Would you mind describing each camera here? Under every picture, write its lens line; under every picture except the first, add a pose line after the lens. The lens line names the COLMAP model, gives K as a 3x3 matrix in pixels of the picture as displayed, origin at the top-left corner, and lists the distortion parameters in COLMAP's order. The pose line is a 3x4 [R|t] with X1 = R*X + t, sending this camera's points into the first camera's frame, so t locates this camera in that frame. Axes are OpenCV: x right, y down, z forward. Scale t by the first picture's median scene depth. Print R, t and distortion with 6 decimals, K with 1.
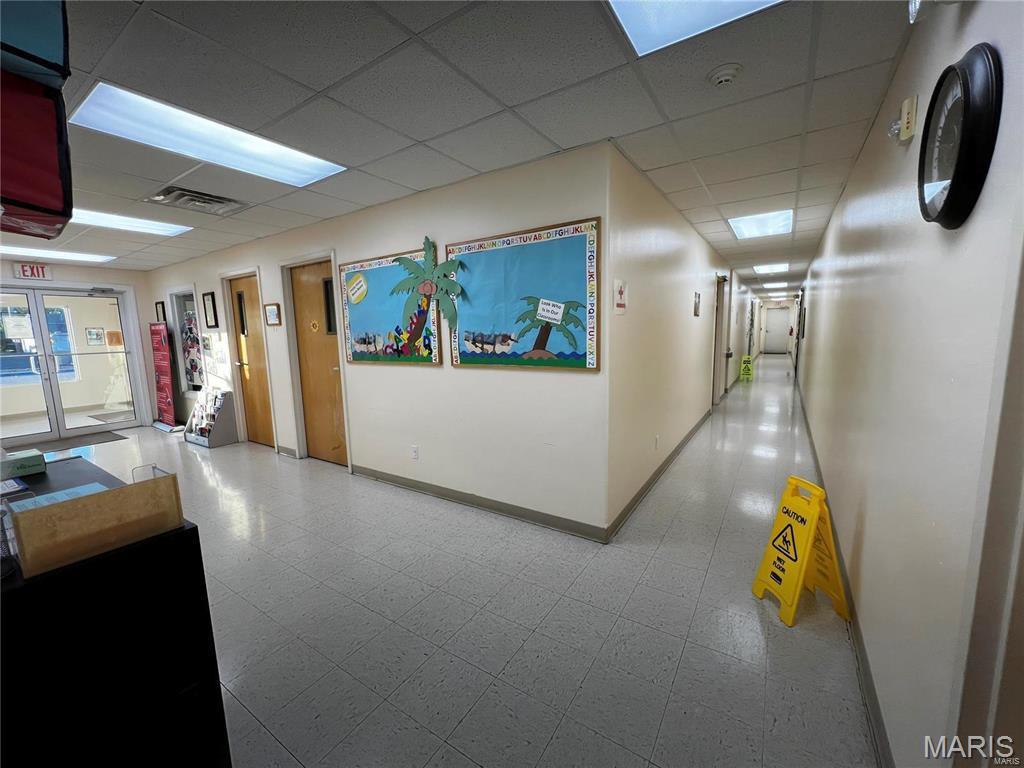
lens RADIAL K [[409.0, 0, 511.9], [0, 409.0, 387.1], [0, 0, 1]] dist [-0.002161, 0.000339]
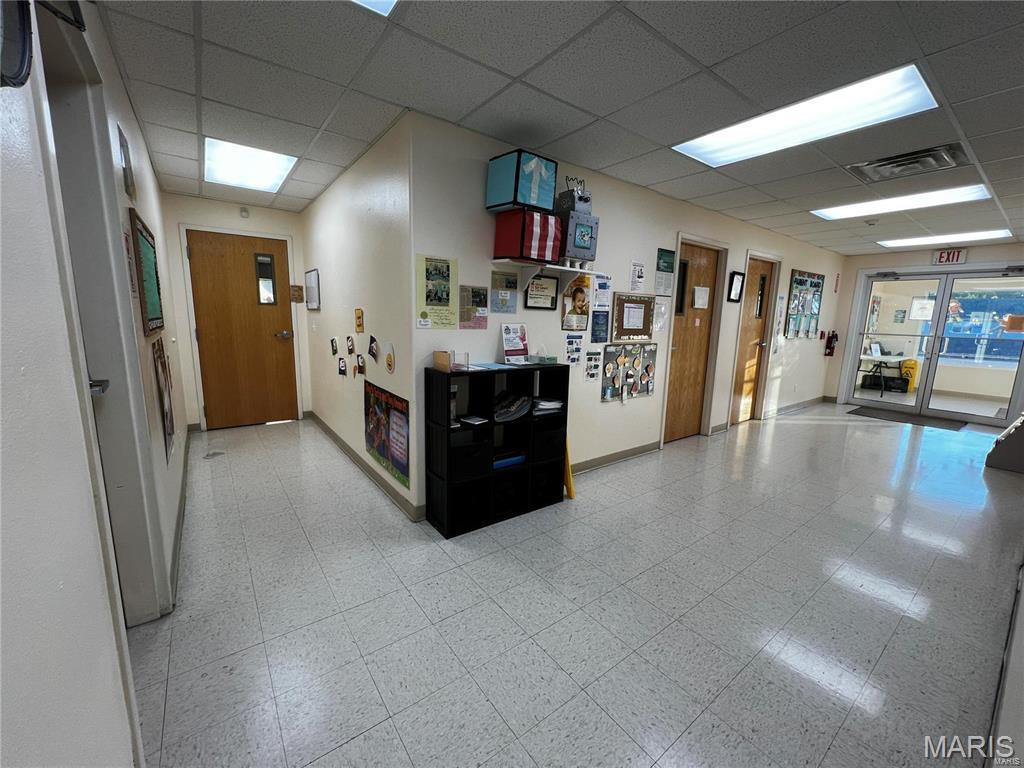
lens RADIAL K [[409.0, 0, 511.9], [0, 409.0, 387.1], [0, 0, 1]] dist [-0.002161, 0.000339]
pose [[-0.341243, 0.177462, -0.923071, 0.439938], [-0.146529, 0.959969, 0.238725, -0.079931], [0.928484, 0.216720, -0.301579, 0.595879]]
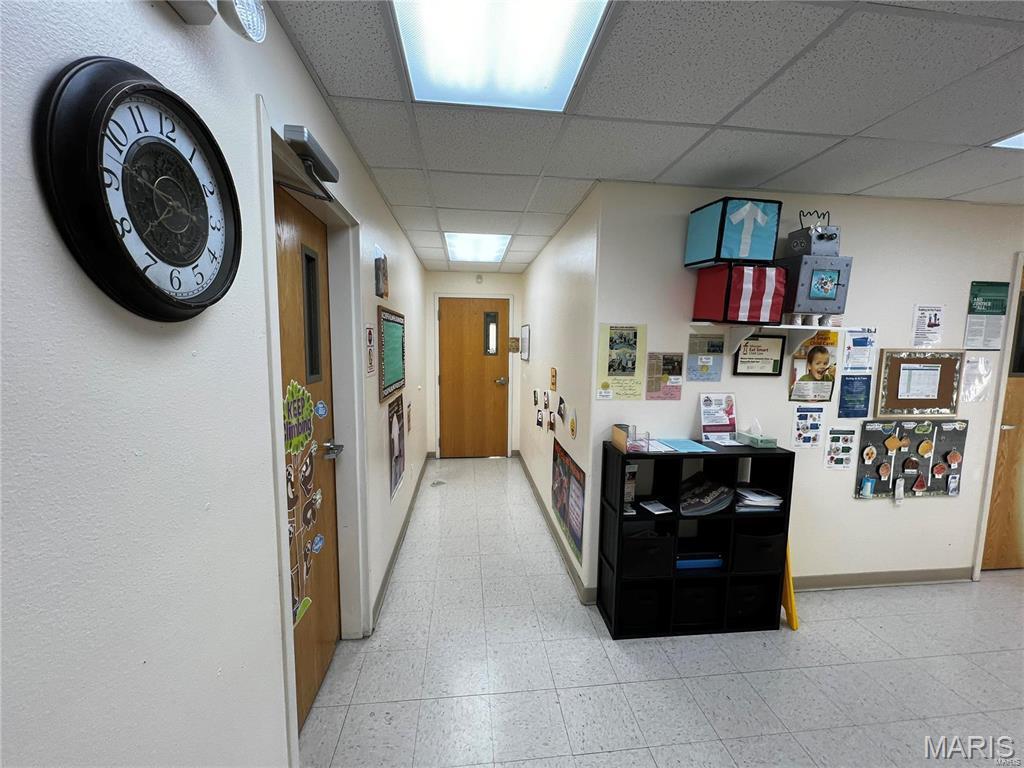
lens RADIAL K [[409.0, 0, 511.9], [0, 409.0, 387.1], [0, 0, 1]] dist [-0.002161, 0.000339]
pose [[-0.768959, 0.085170, -0.633600, 0.344146], [-0.082159, 0.969702, 0.230060, -0.156025], [0.633997, 0.228962, -0.738664, 0.611923]]
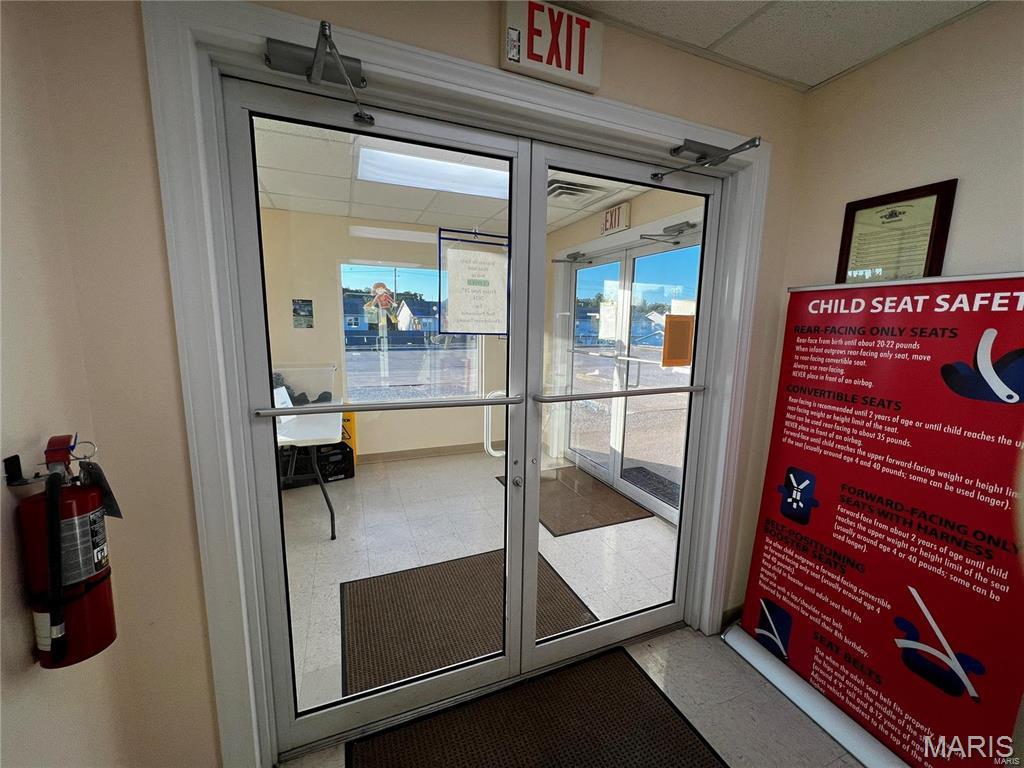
lens RADIAL K [[409.0, 0, 511.9], [0, 409.0, 387.1], [0, 0, 1]] dist [-0.002161, 0.000339]
pose [[0.826143, 0.124336, -0.549571, -1.836012], [-0.114020, 0.992061, 0.053045, -0.181224], [0.551804, 0.018840, 0.833761, 1.409705]]
